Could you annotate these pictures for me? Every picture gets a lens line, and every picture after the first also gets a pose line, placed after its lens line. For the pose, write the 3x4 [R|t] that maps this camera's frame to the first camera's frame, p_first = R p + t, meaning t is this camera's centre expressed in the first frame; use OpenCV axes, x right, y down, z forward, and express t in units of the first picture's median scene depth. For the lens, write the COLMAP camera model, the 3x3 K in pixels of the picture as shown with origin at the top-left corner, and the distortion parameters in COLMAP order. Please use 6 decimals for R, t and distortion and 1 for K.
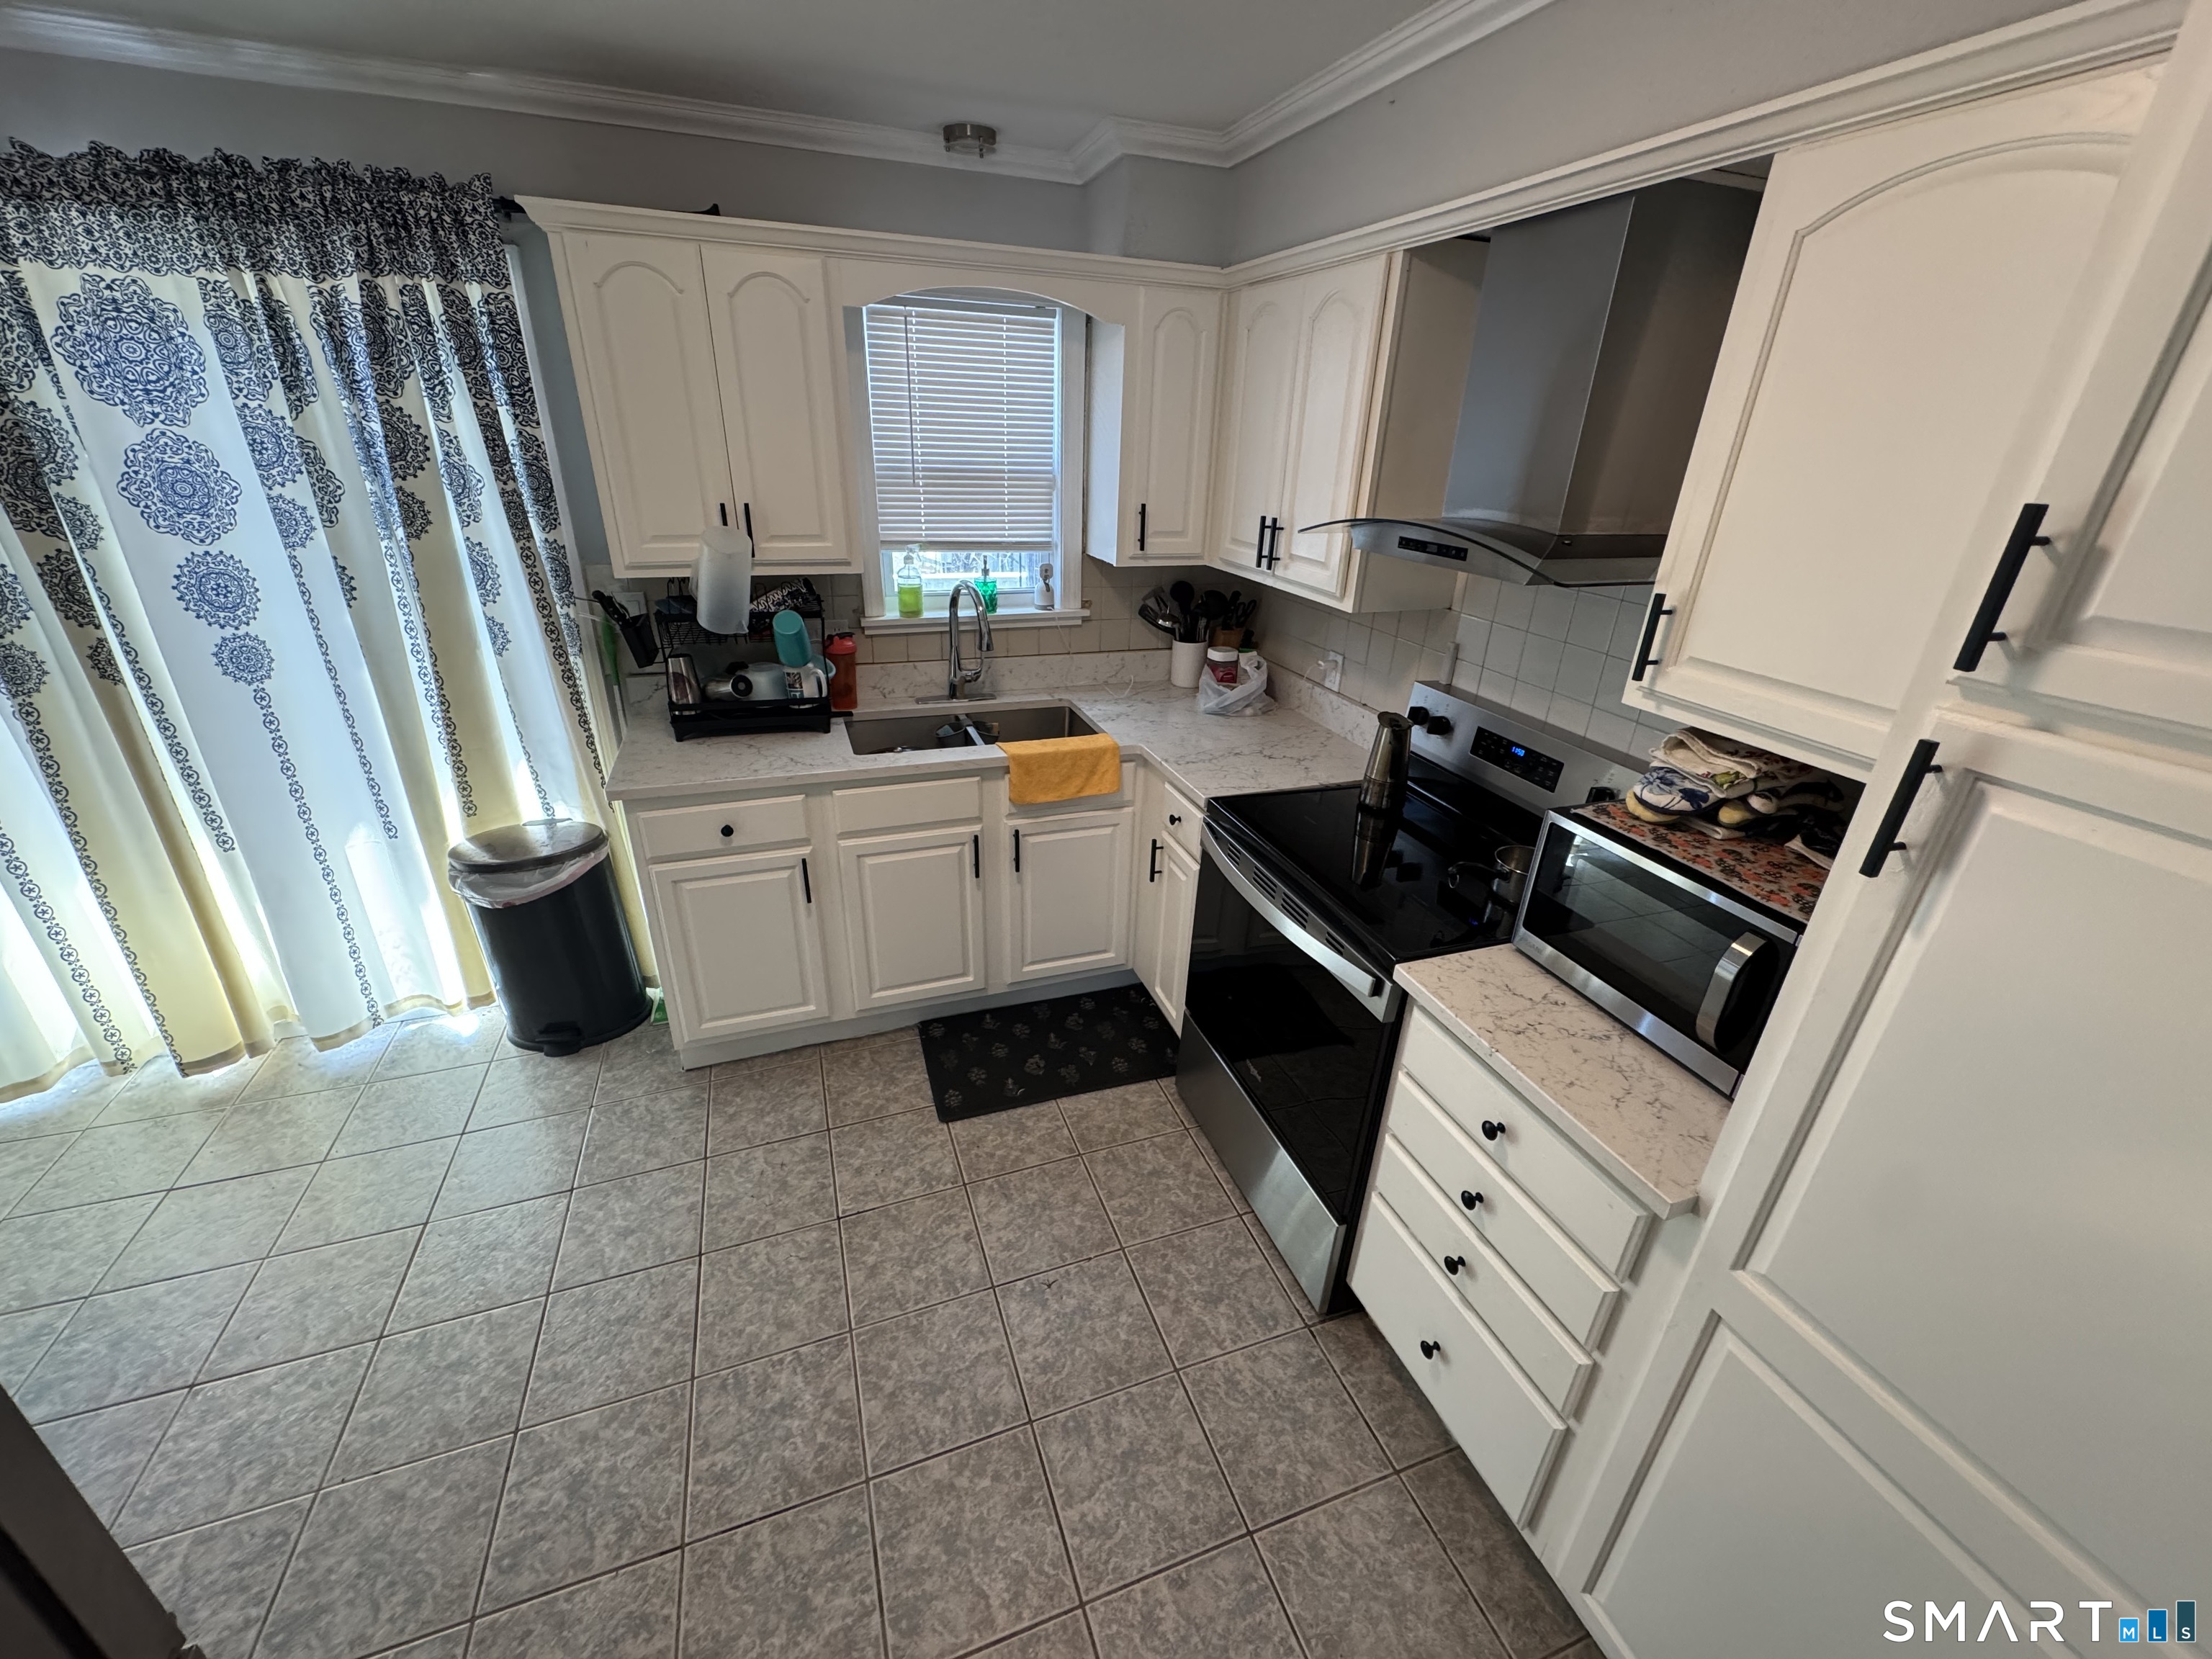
lens RADIAL K [[878.4, 0, 1102.0], [0, 878.4, 820.4], [0, 0, 1]] dist [-0.001034, 0.000320]
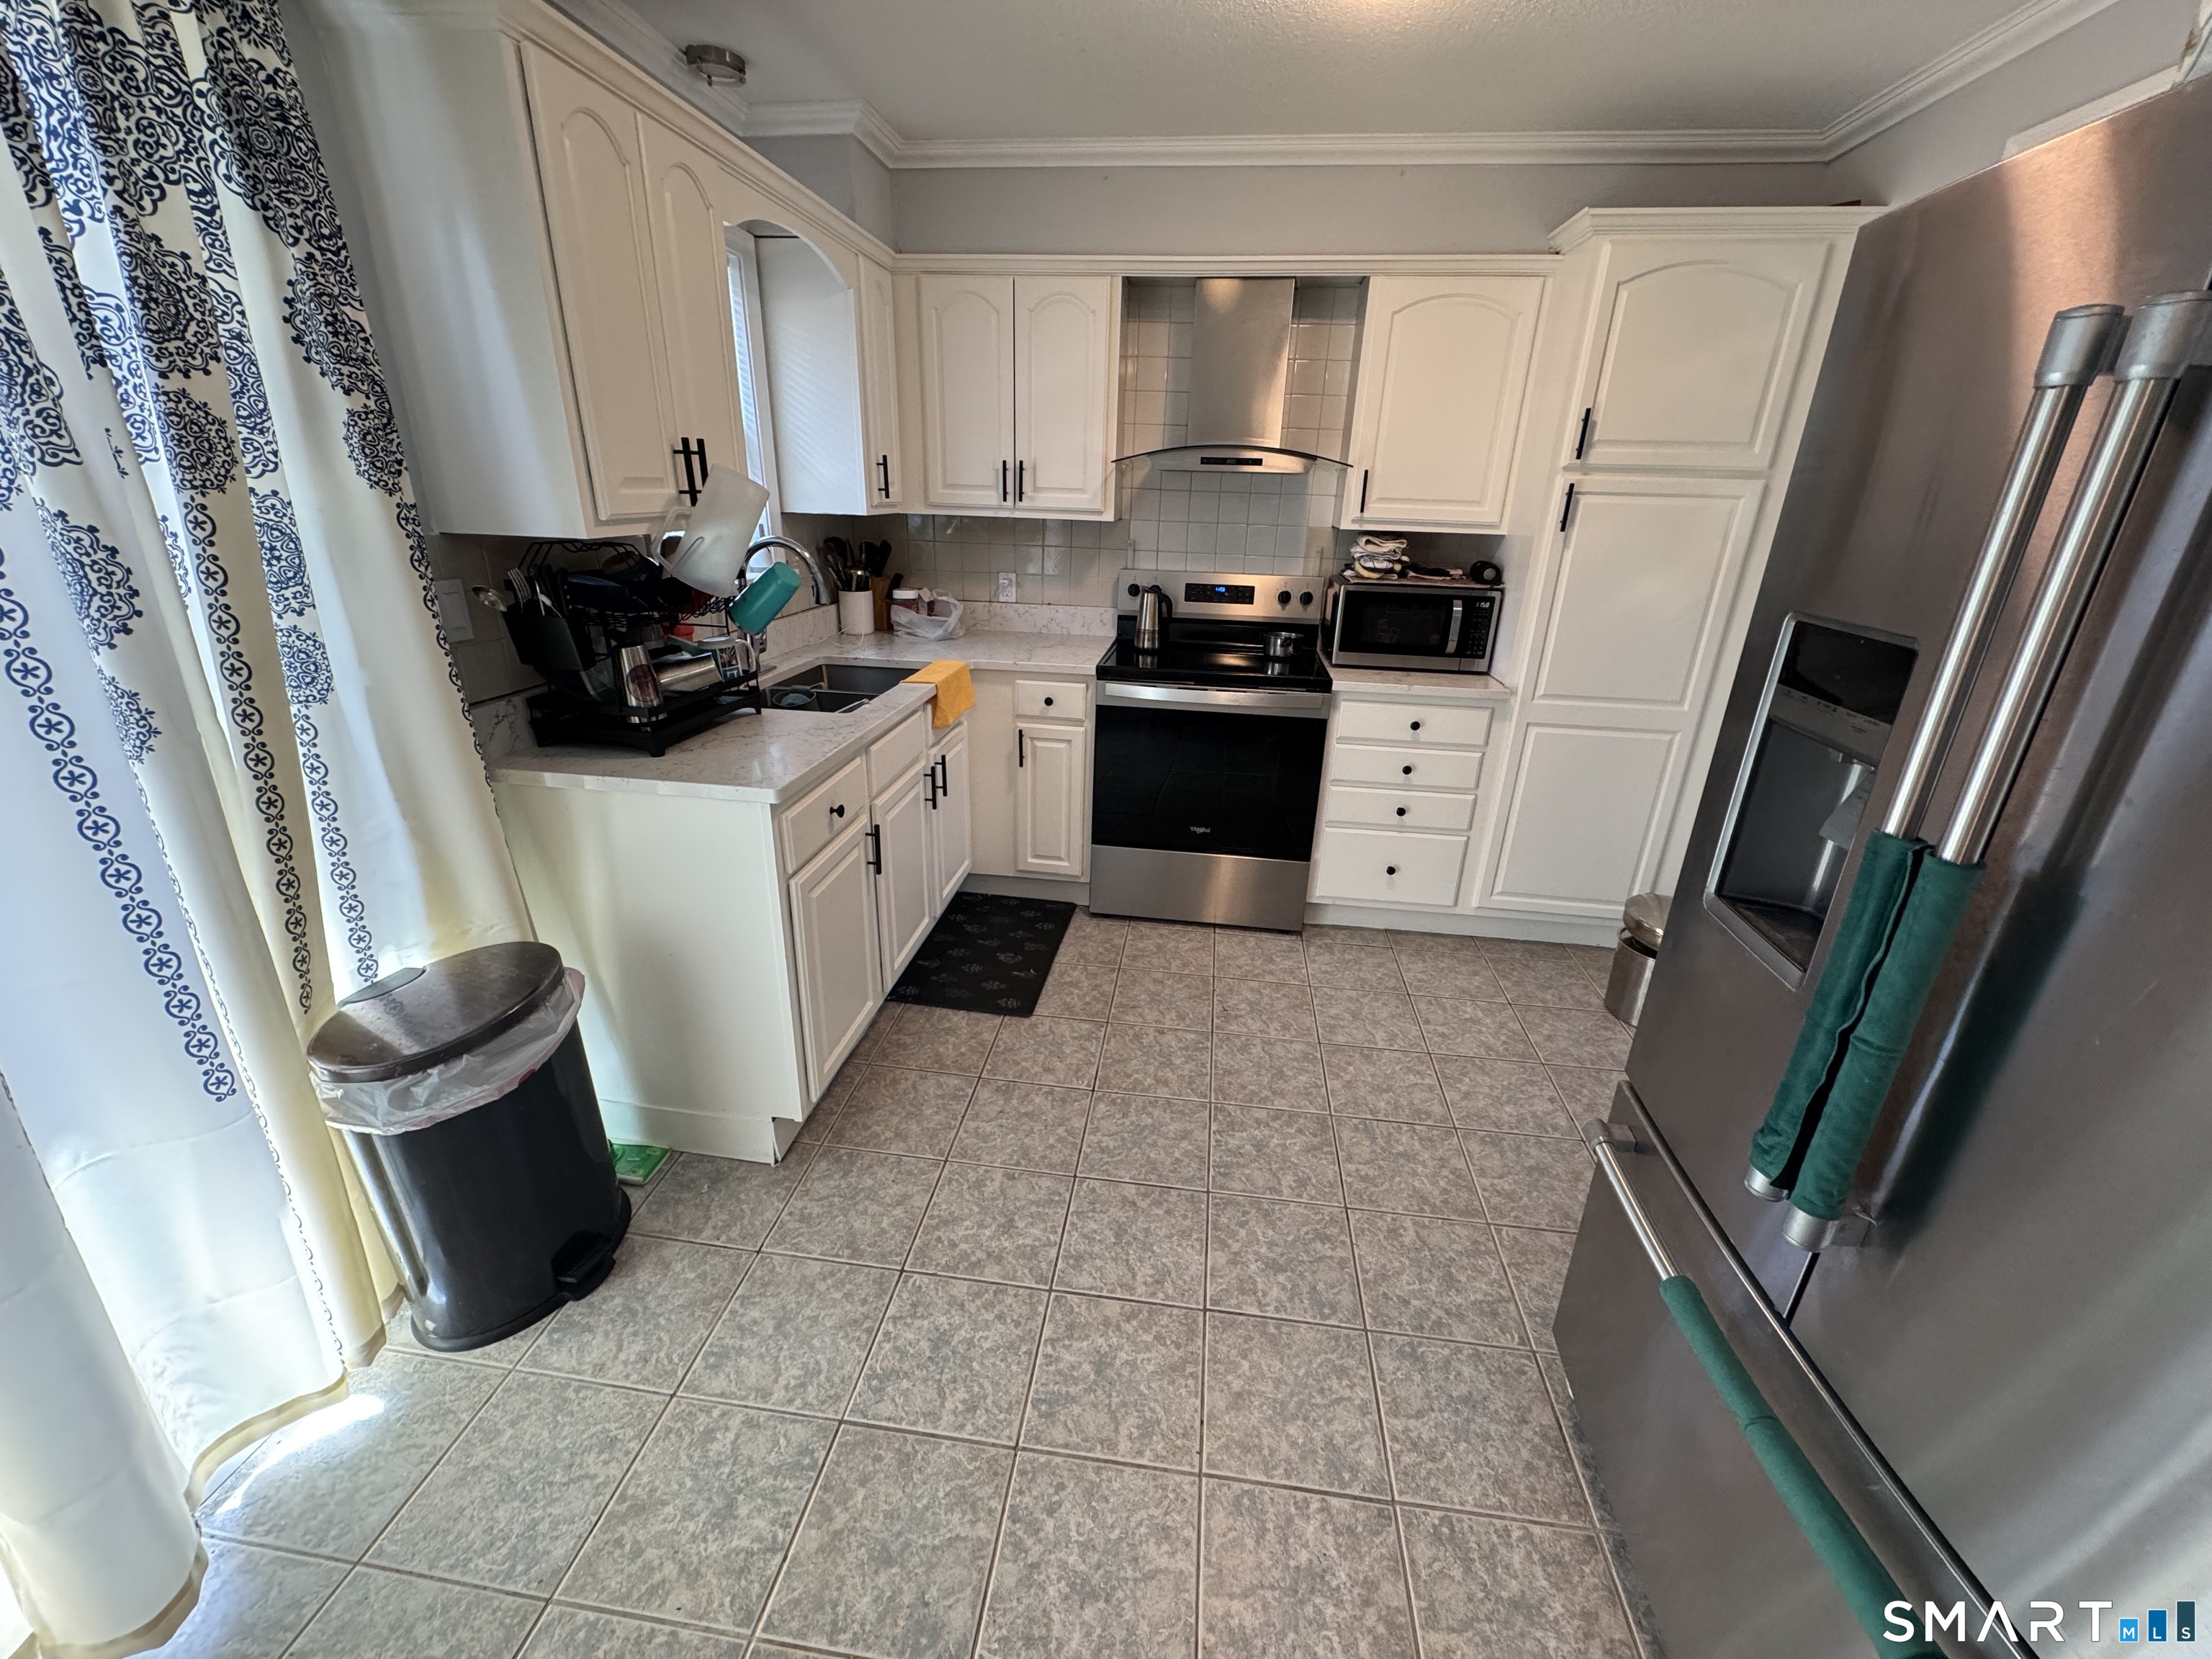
lens RADIAL K [[878.4, 0, 1102.3], [0, 878.4, 817.8], [0, 0, 1]] dist [-0.001034, 0.000320]
pose [[0.461335, -0.332155, 0.822705, -1.023574], [0.349066, 0.920446, 0.175877, -0.044589], [-0.815674, 0.206040, 0.540578, 0.313211]]
